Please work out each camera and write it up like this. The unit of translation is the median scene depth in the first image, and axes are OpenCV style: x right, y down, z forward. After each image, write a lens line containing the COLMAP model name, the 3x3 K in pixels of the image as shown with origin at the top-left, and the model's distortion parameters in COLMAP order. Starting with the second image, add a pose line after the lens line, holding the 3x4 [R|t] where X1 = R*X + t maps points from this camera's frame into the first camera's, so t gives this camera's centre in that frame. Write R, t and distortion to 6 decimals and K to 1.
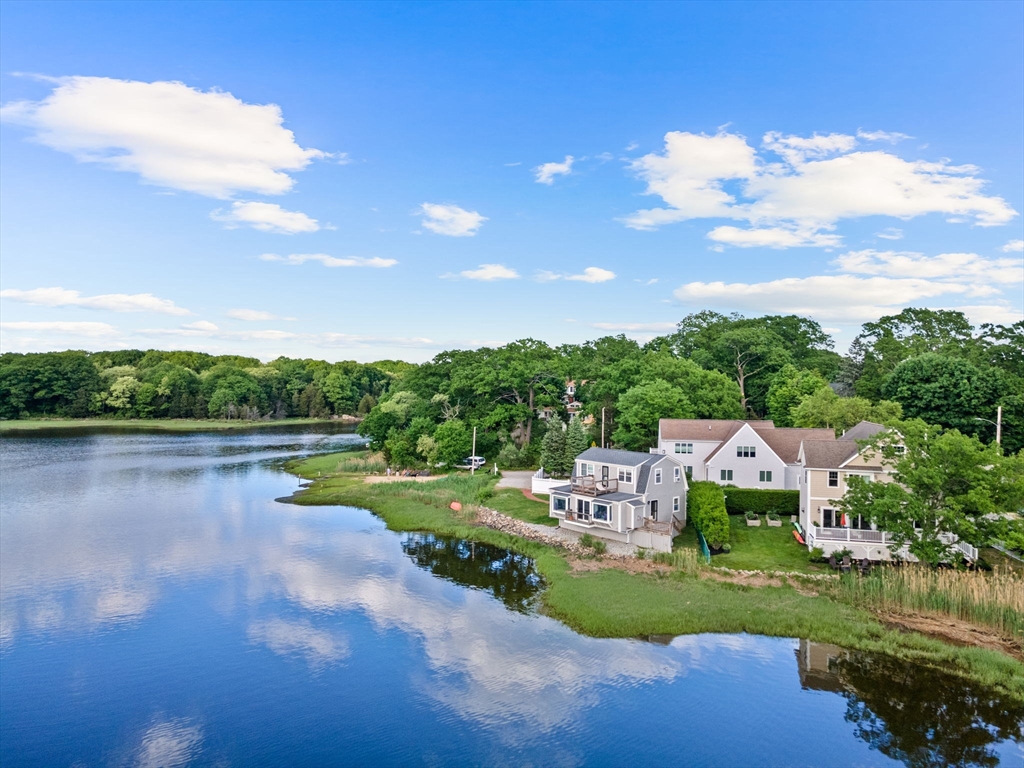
lens RADIAL K [[746.5, 0, 512.0], [0, 746.5, 384.0], [0, 0, 1]] dist [0.039461, 0.001949]
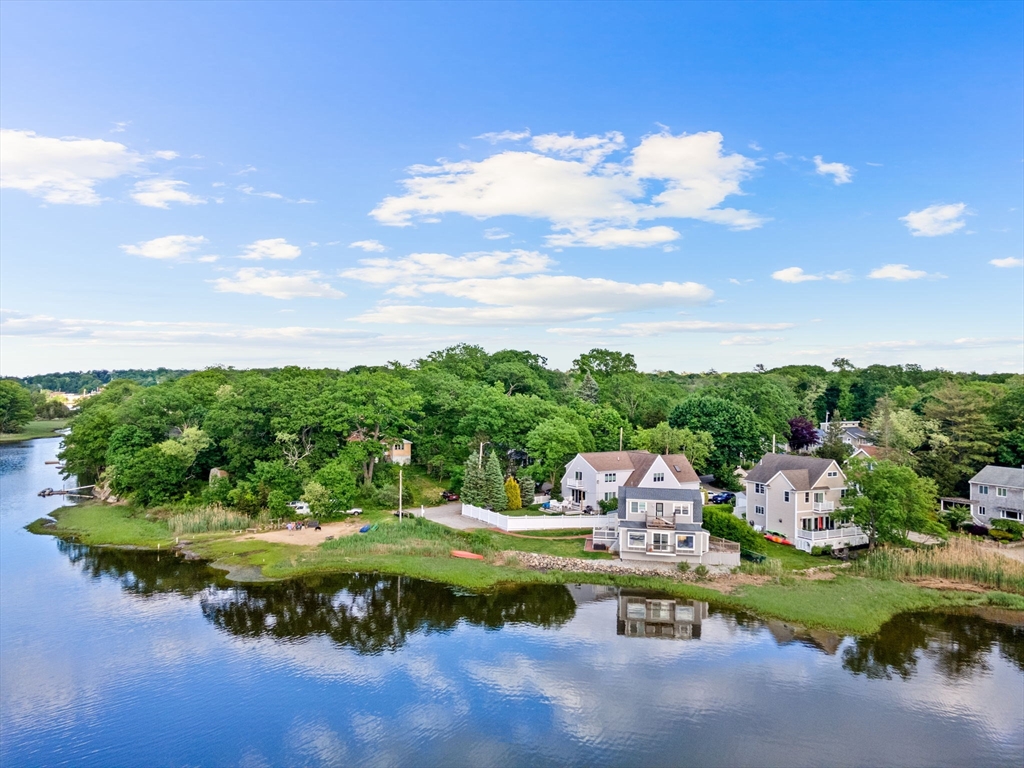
lens RADIAL K [[746.5, 0, 512.0], [0, 746.5, 384.0], [0, 0, 1]] dist [0.039461, 0.001949]
pose [[0.755639, -0.000631, 0.654988, -0.494193], [-0.002305, 0.999991, 0.003622, -0.050447], [-0.654984, -0.004247, 0.755631, 0.139593]]
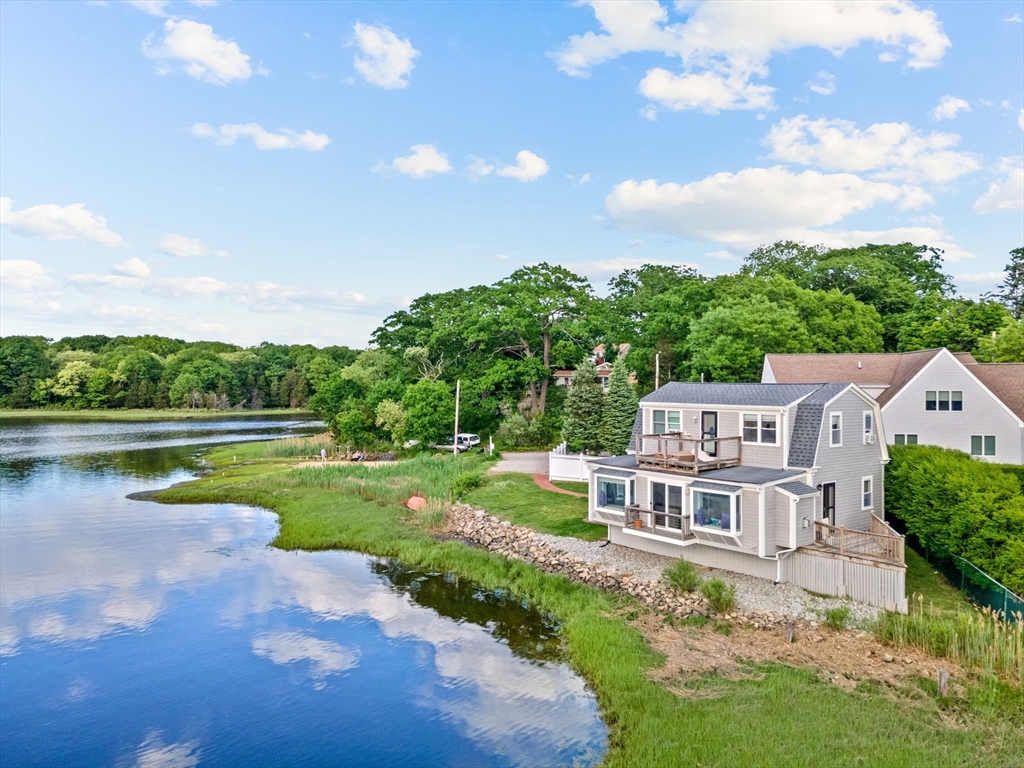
lens RADIAL K [[746.5, 0, 512.0], [0, 746.5, 384.0], [0, 0, 1]] dist [0.039461, 0.001949]
pose [[0.999796, -0.007673, -0.018667, 0.006620], [0.007565, 0.999954, -0.005873, 0.054950], [0.018712, 0.005731, 0.999808, 0.309448]]
